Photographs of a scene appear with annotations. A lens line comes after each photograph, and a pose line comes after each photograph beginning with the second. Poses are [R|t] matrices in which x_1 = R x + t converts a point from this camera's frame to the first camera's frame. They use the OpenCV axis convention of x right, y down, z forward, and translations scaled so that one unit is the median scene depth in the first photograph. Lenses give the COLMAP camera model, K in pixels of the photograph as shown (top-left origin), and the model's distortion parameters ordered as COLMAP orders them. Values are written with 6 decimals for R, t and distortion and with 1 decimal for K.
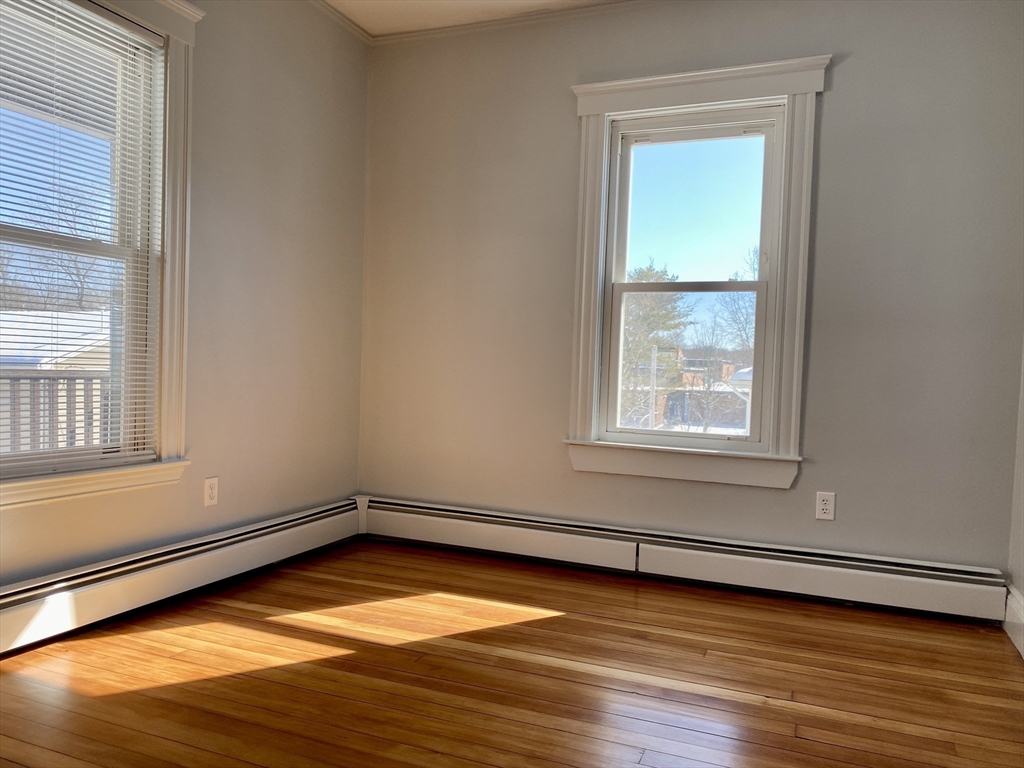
lens RADIAL K [[781.2, 0, 514.7], [0, 781.2, 392.3], [0, 0, 1]] dist [-0.030977, -0.001890]
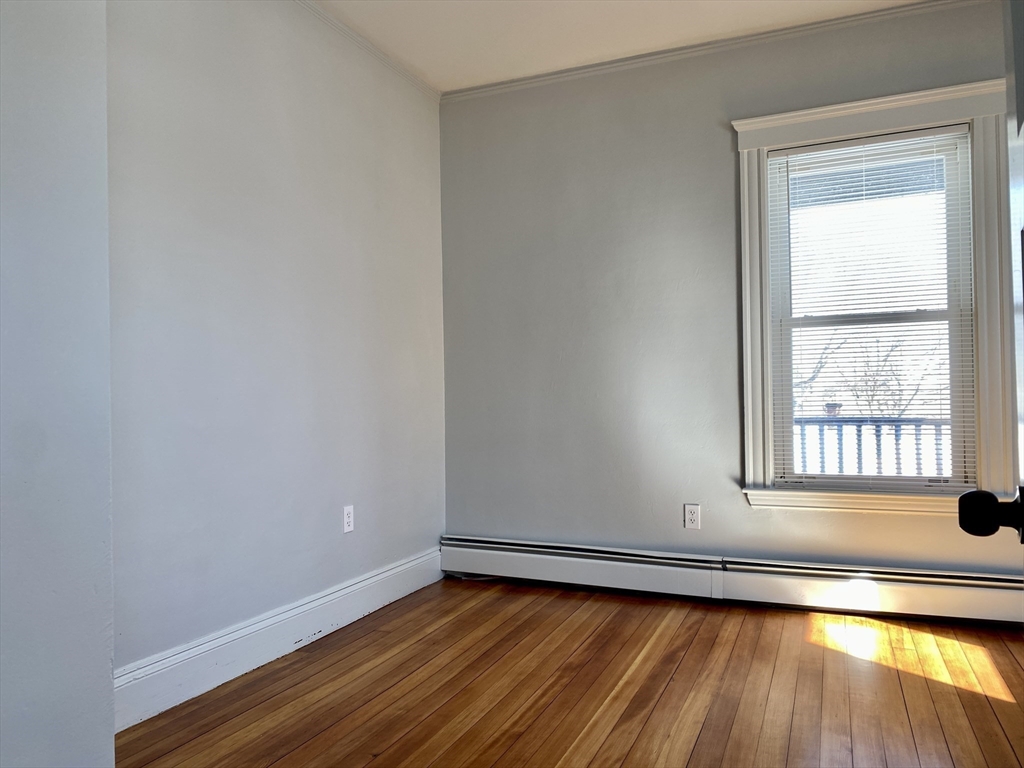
lens RADIAL K [[783.0, 0, 512.0], [0, 783.0, 384.0], [0, 0, 1]] dist [-0.027489, -0.002898]
pose [[0.015364, -0.047883, -0.998735, 0.863056], [-0.013551, 0.998751, -0.048093, -0.009855], [0.999790, 0.014272, 0.014696, 0.399763]]
